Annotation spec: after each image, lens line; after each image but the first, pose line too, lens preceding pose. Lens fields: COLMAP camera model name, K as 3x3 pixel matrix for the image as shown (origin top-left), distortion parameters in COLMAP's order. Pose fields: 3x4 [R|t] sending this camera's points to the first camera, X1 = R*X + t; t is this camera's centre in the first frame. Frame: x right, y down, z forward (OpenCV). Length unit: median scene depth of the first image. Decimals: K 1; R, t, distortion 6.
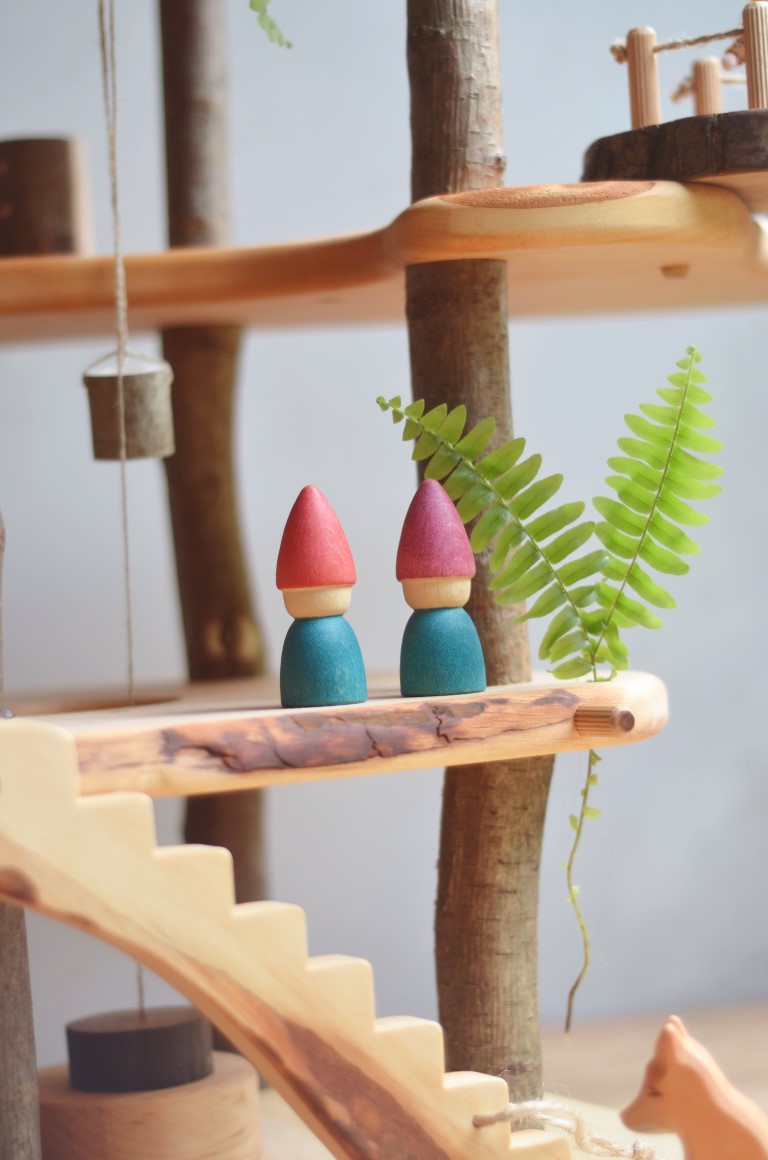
lens RADIAL K [[2804.6, 0, 384.0], [0, 2804.6, 580.0], [0, 0, 1]] dist [-0.035885, -0.293865]
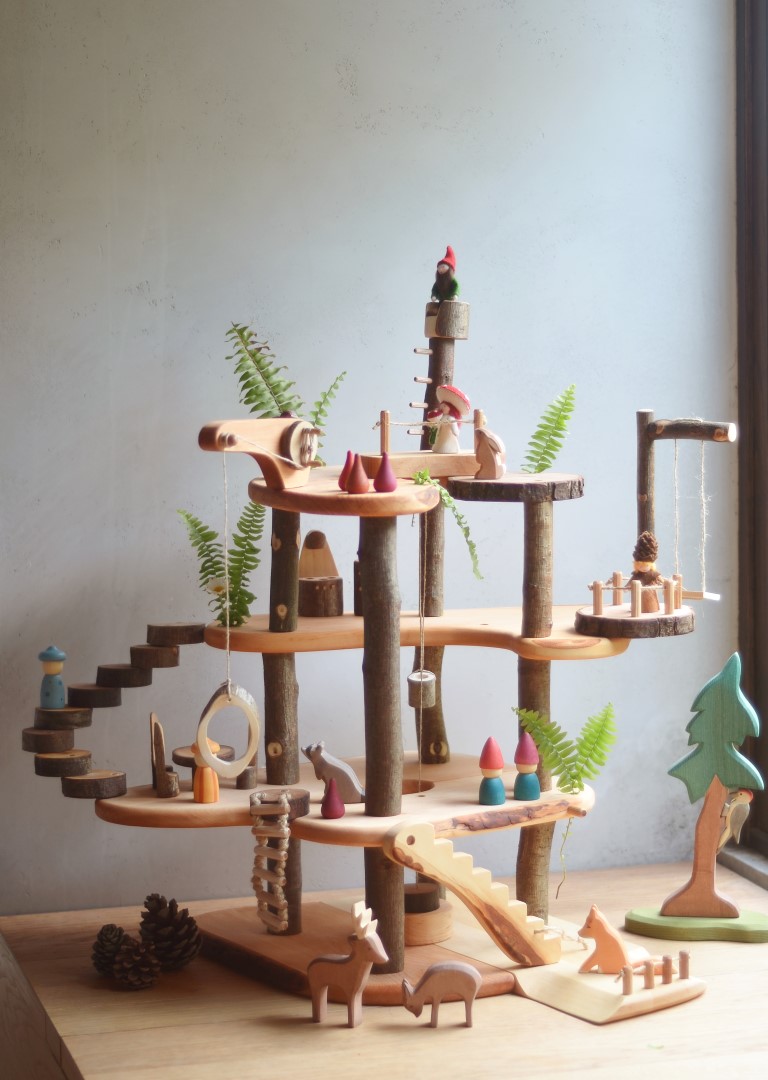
lens RADIAL K [[2818.8, 0, 384.0], [0, 2818.8, 540.0], [0, 0, 1]] dist [-0.032242, 0.020533]
pose [[0.997513, 0.041873, 0.056695, -0.337736], [-0.047408, 0.993850, 0.100076, -0.569072], [-0.052156, -0.102515, 0.993363, -2.171933]]
